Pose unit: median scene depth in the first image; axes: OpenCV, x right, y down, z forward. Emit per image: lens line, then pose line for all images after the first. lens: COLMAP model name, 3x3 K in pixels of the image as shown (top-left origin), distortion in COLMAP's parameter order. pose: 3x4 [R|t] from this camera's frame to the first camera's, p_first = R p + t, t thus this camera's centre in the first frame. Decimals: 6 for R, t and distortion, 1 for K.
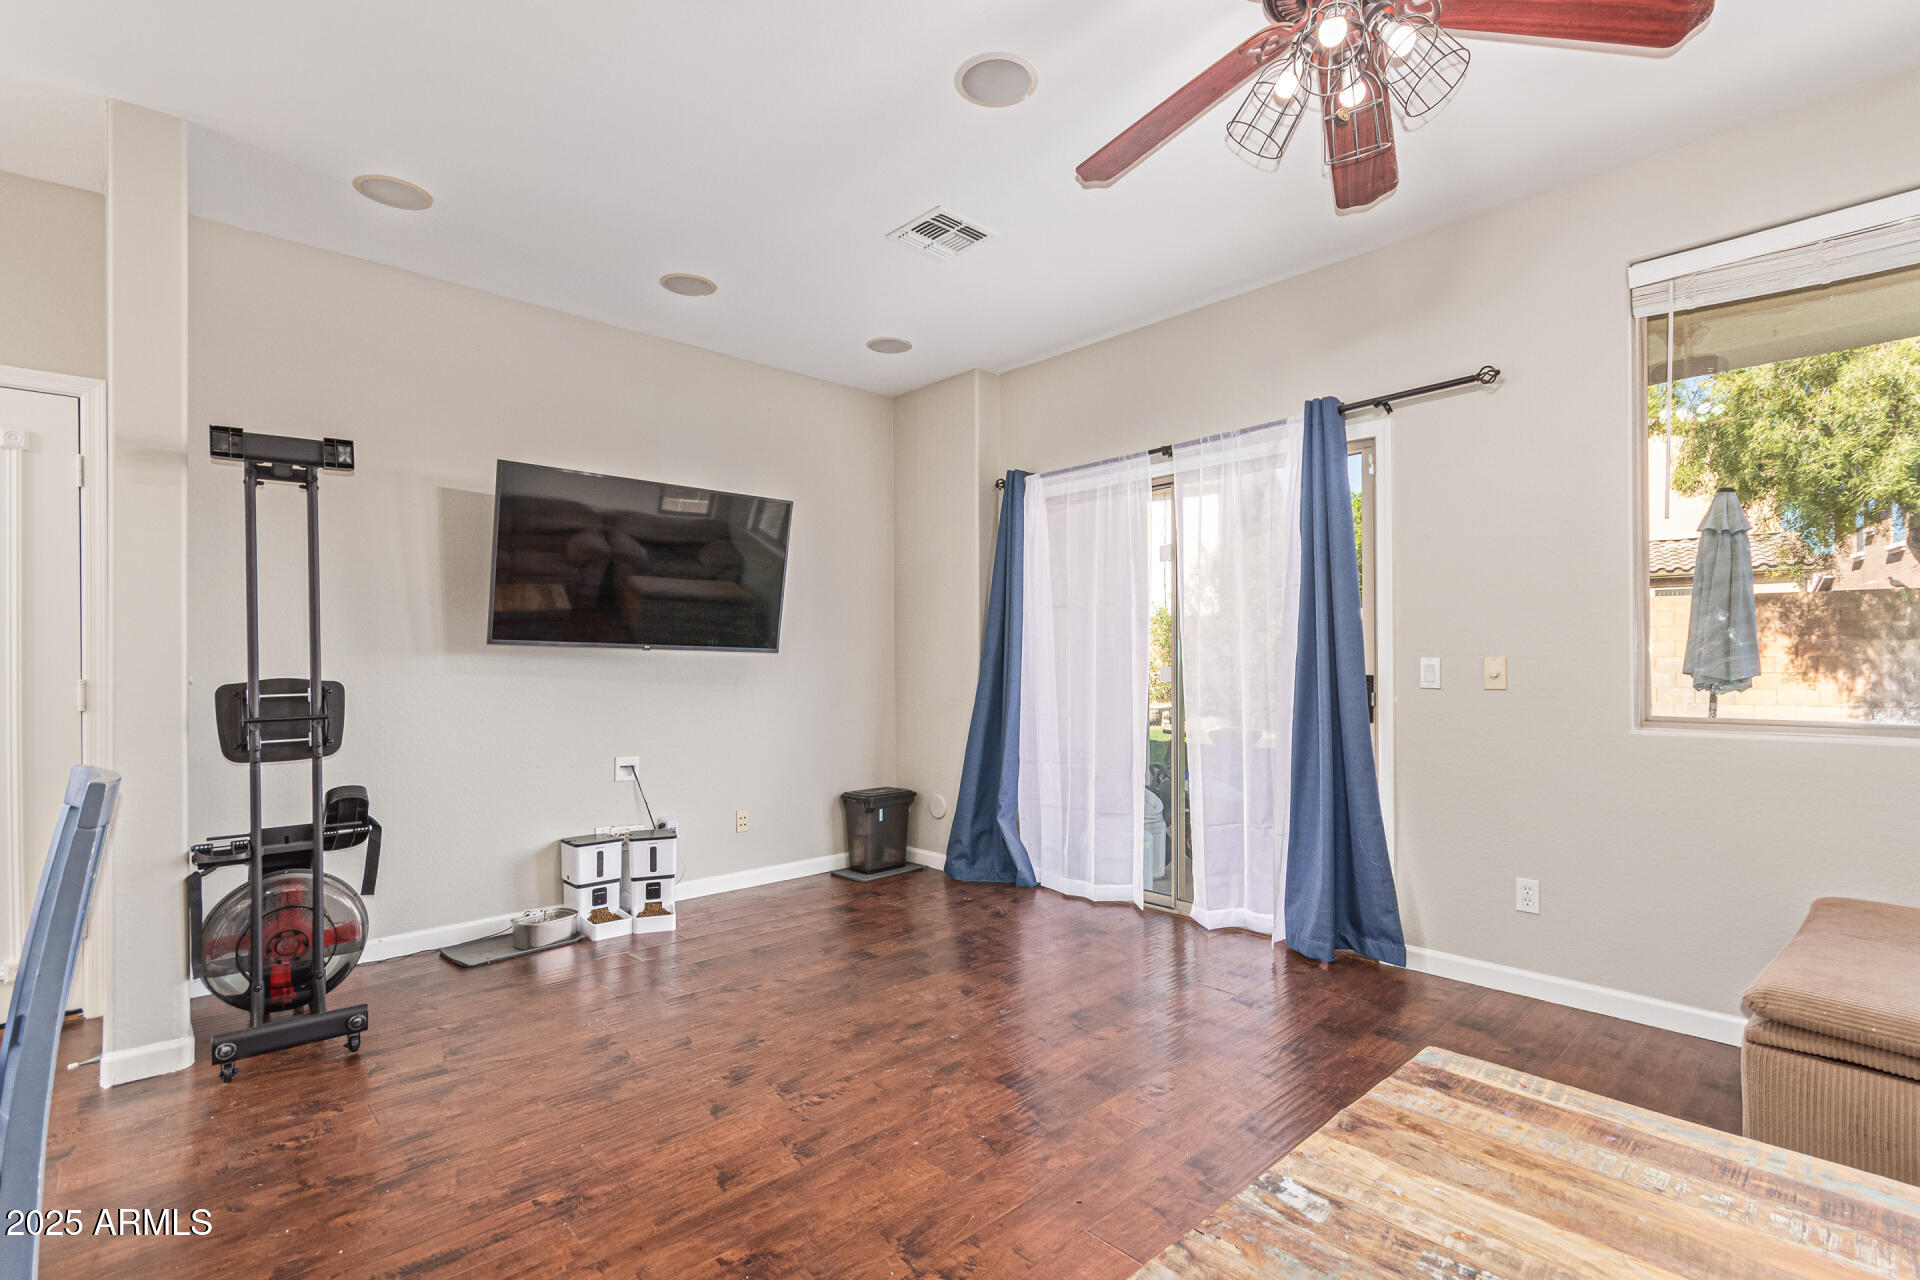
lens RADIAL K [[895.2, 0, 957.7], [0, 895.2, 654.7], [0, 0, 1]] dist [0.002678, 0.001325]
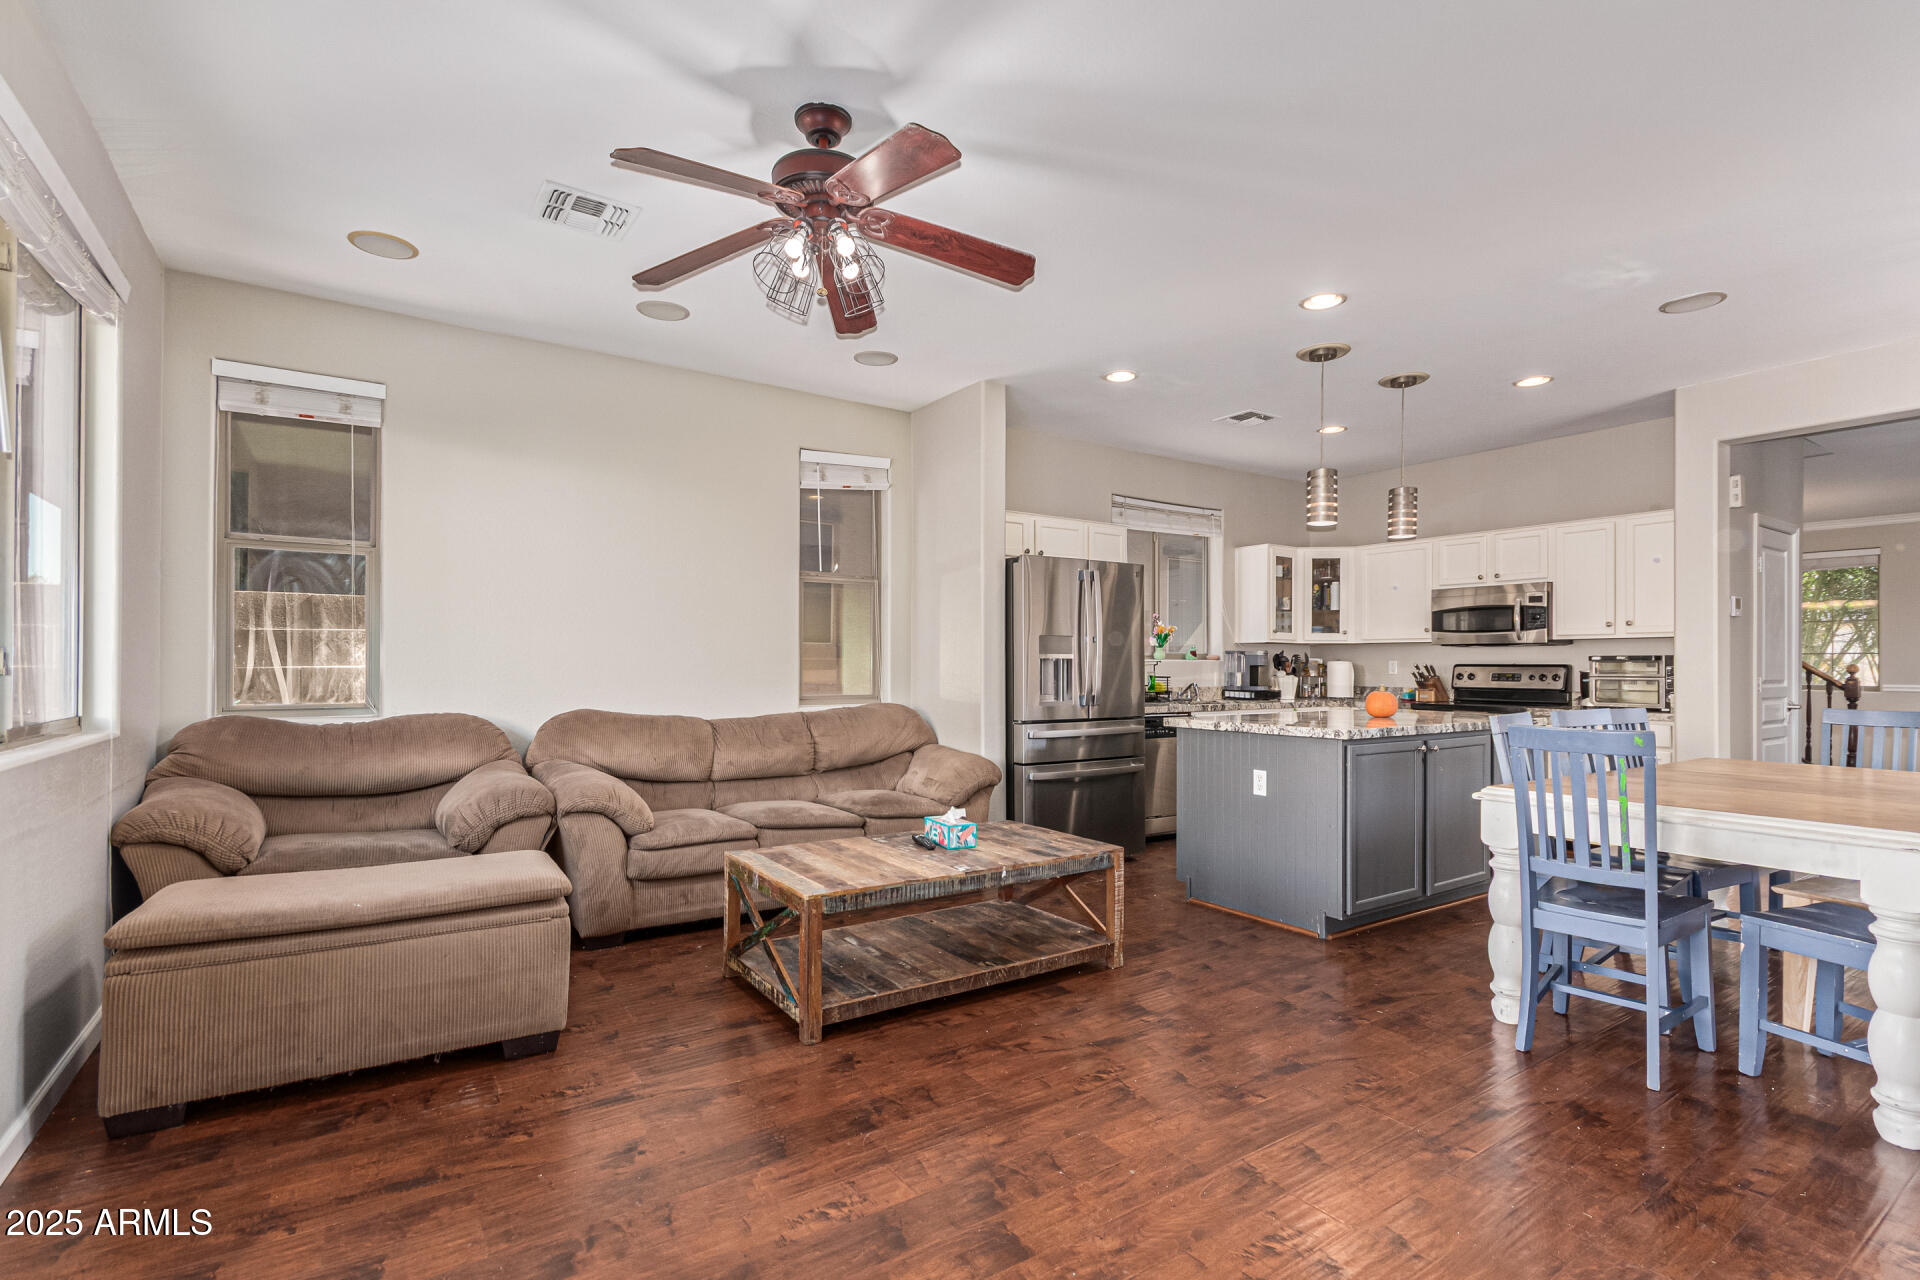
lens RADIAL K [[895.2, 0, 965.0], [0, 895.2, 659.5], [0, 0, 1]] dist [0.002678, 0.001325]
pose [[-0.988619, 0.003581, 0.150396, -0.012285], [0.001125, 0.999865, -0.016410, 0.012946], [-0.150434, -0.016054, -0.988490, 1.504813]]
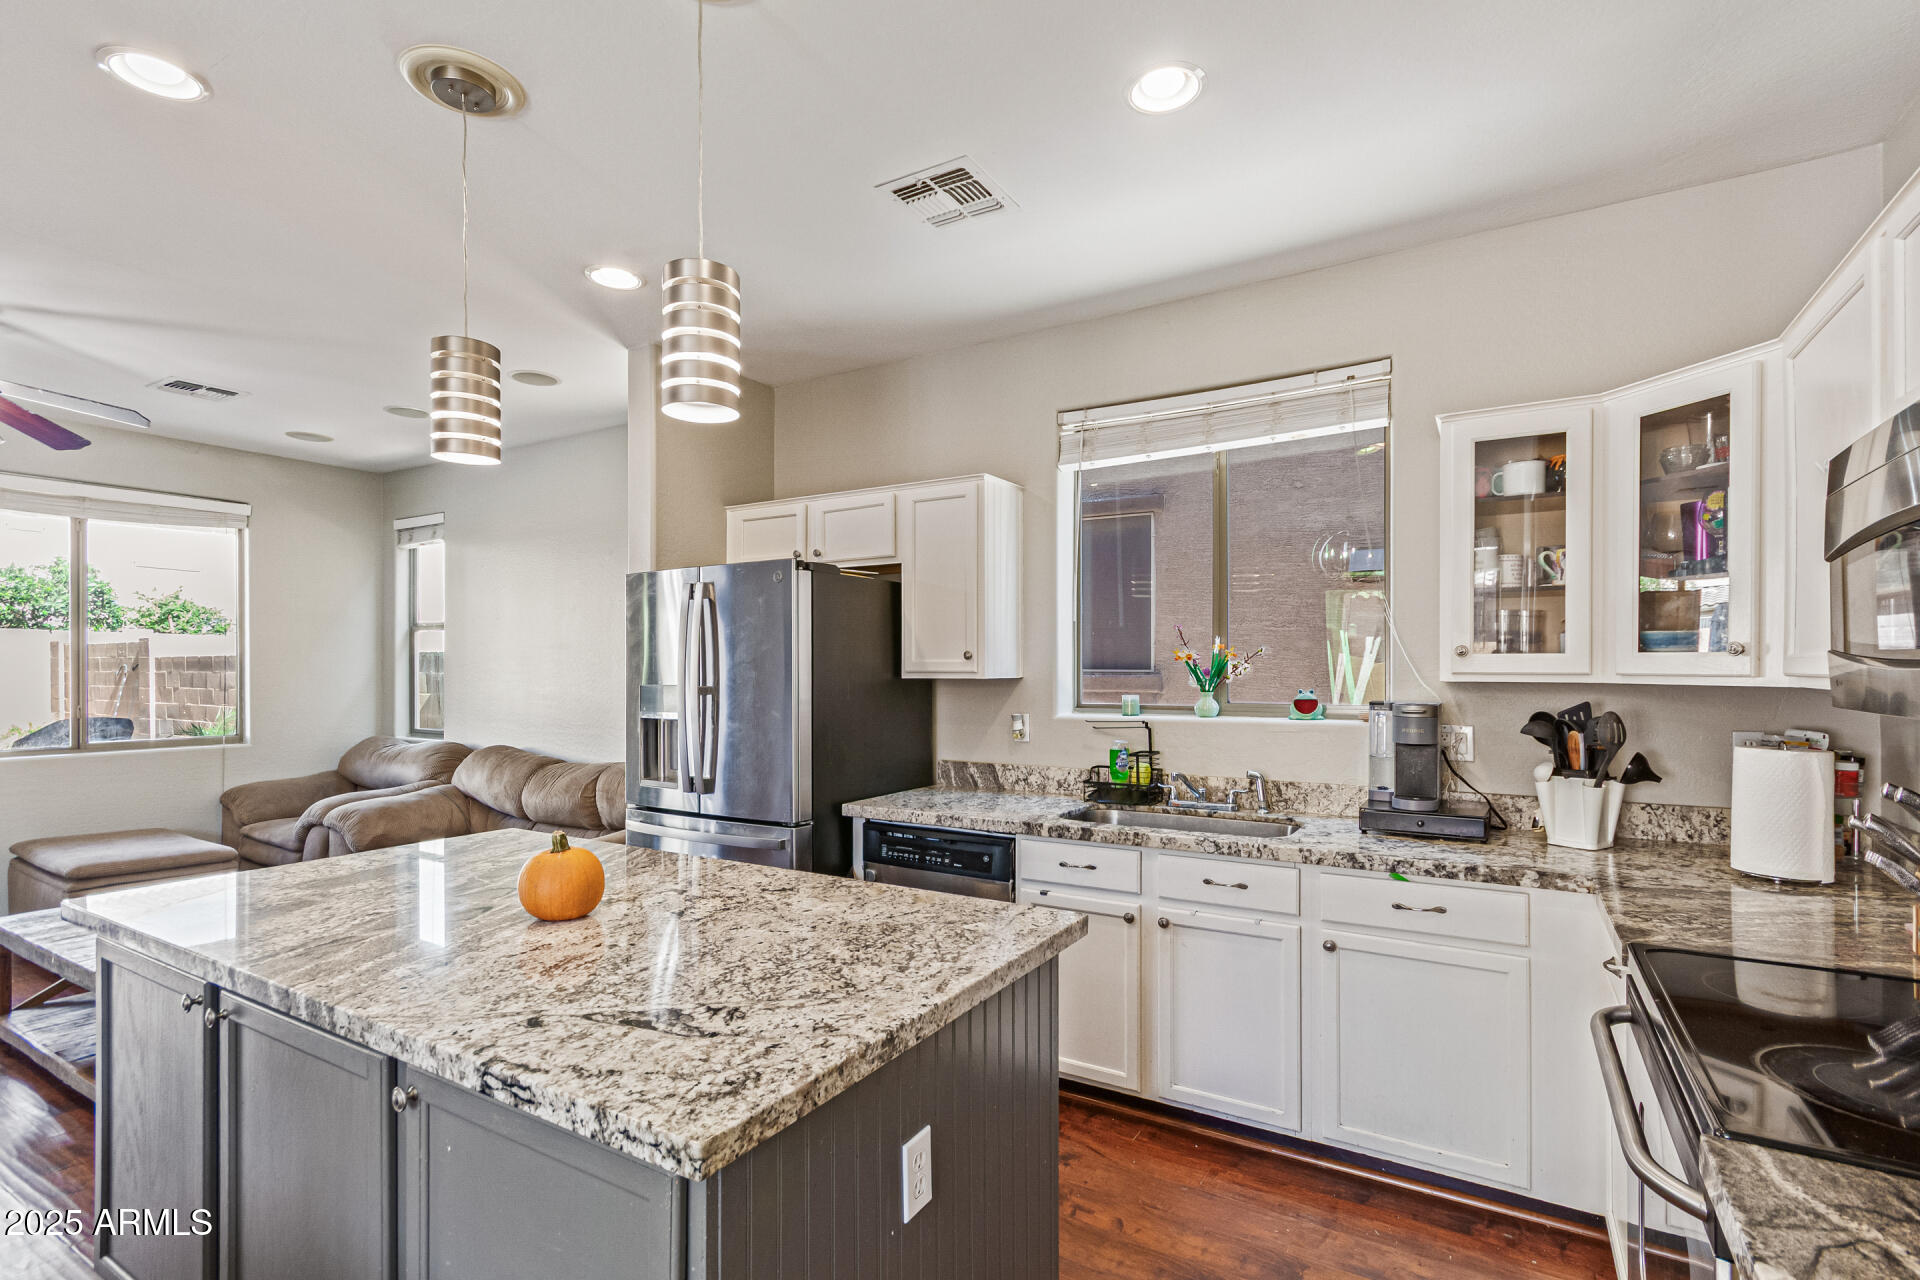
lens RADIAL K [[895.2, 0, 957.2], [0, 895.2, 674.3], [0, 0, 1]] dist [0.002678, 0.001325]
pose [[-0.279668, 0.001088, 0.960096, -1.195692], [-0.005028, 0.999984, -0.002598, -0.077156], [-0.960084, -0.005554, -0.279658, -0.309377]]
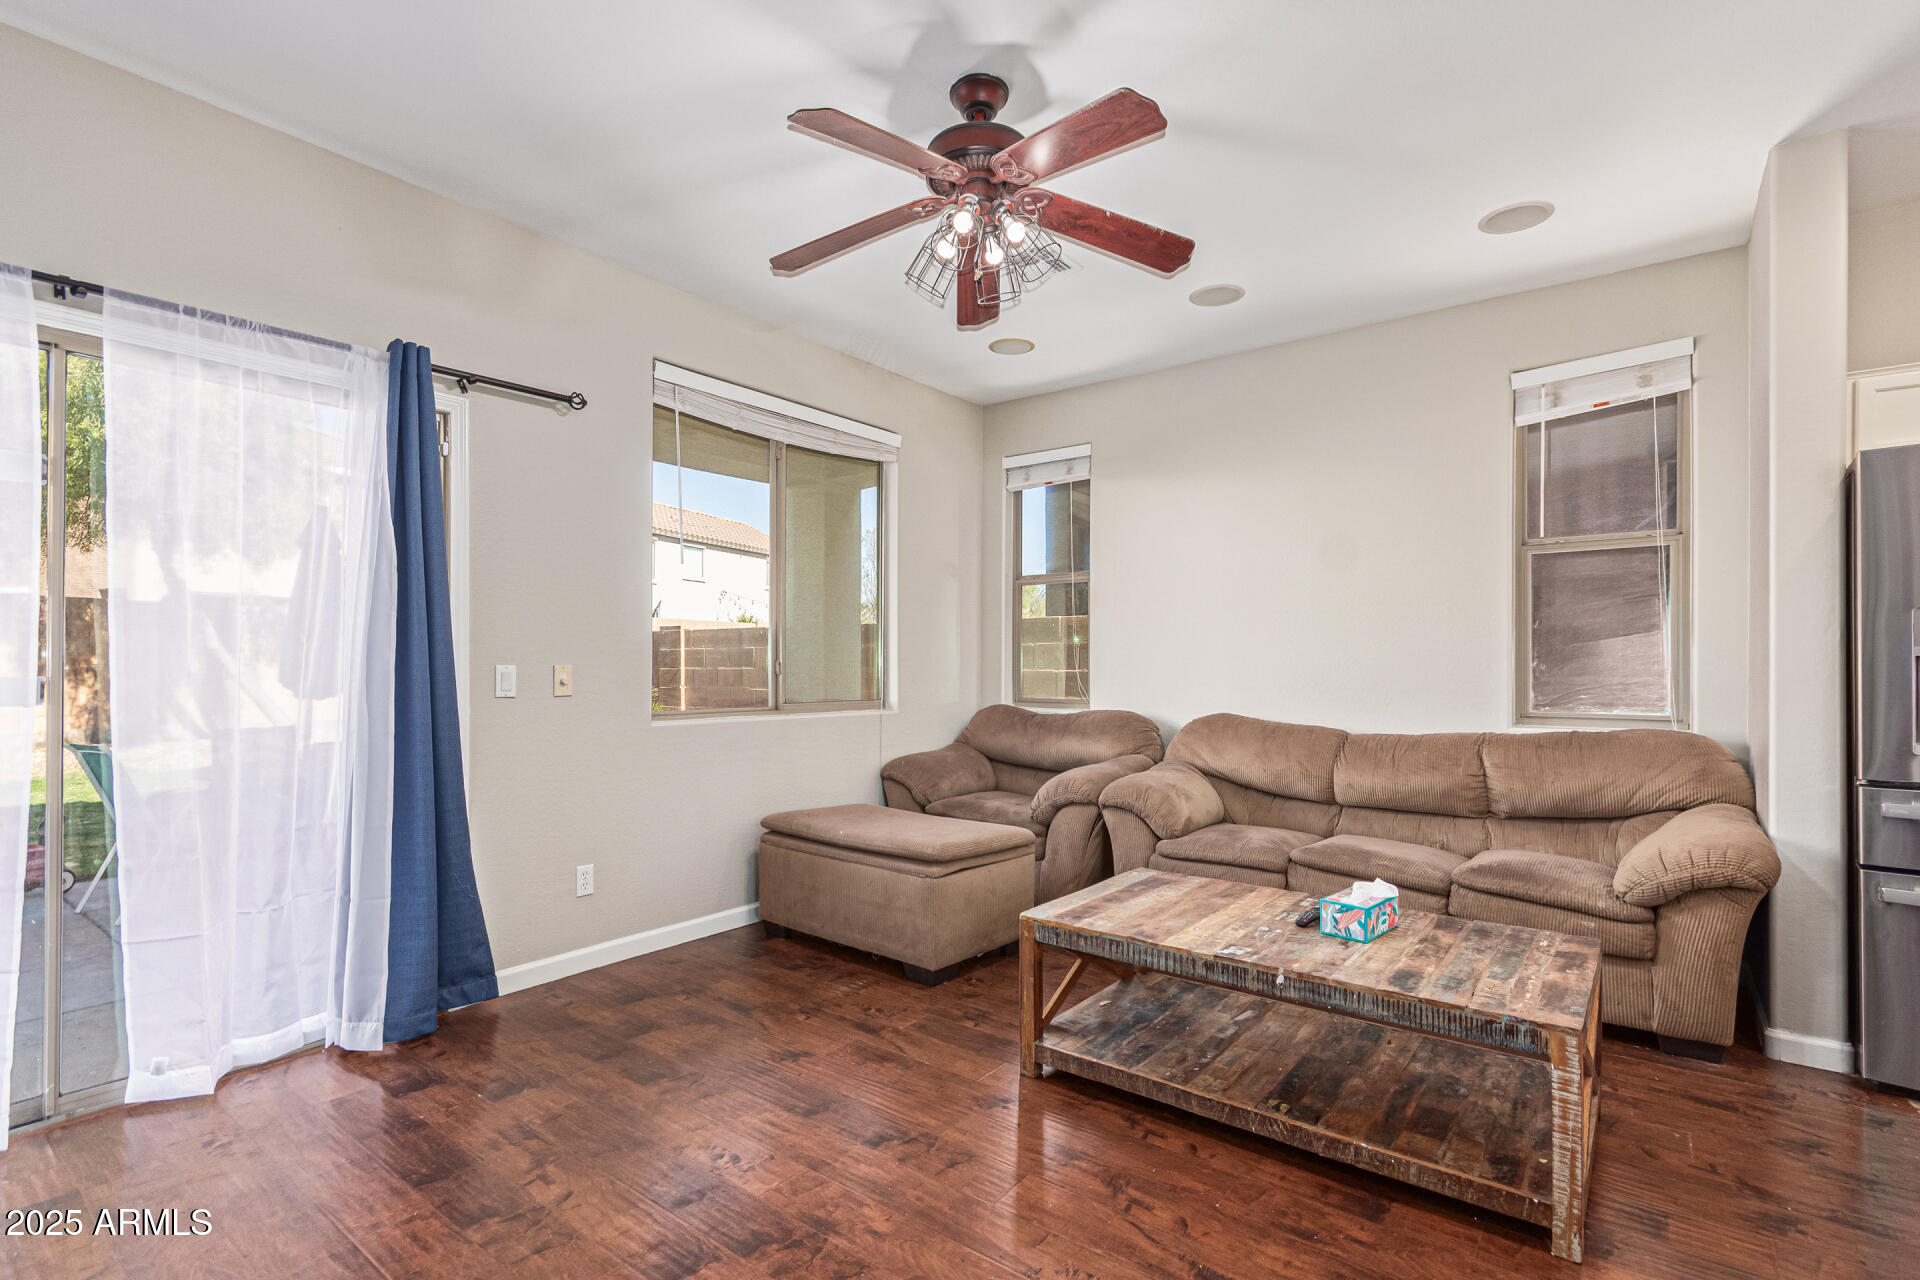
lens RADIAL K [[895.2, 0, 960.6], [0, 895.2, 663.9], [0, 0, 1]] dist [0.002678, 0.001325]
pose [[-0.167005, 0.009493, 0.985910, -0.582021], [-0.009385, 0.999893, -0.011217, 0.009142], [-0.985911, -0.011126, -0.166898, 0.787122]]
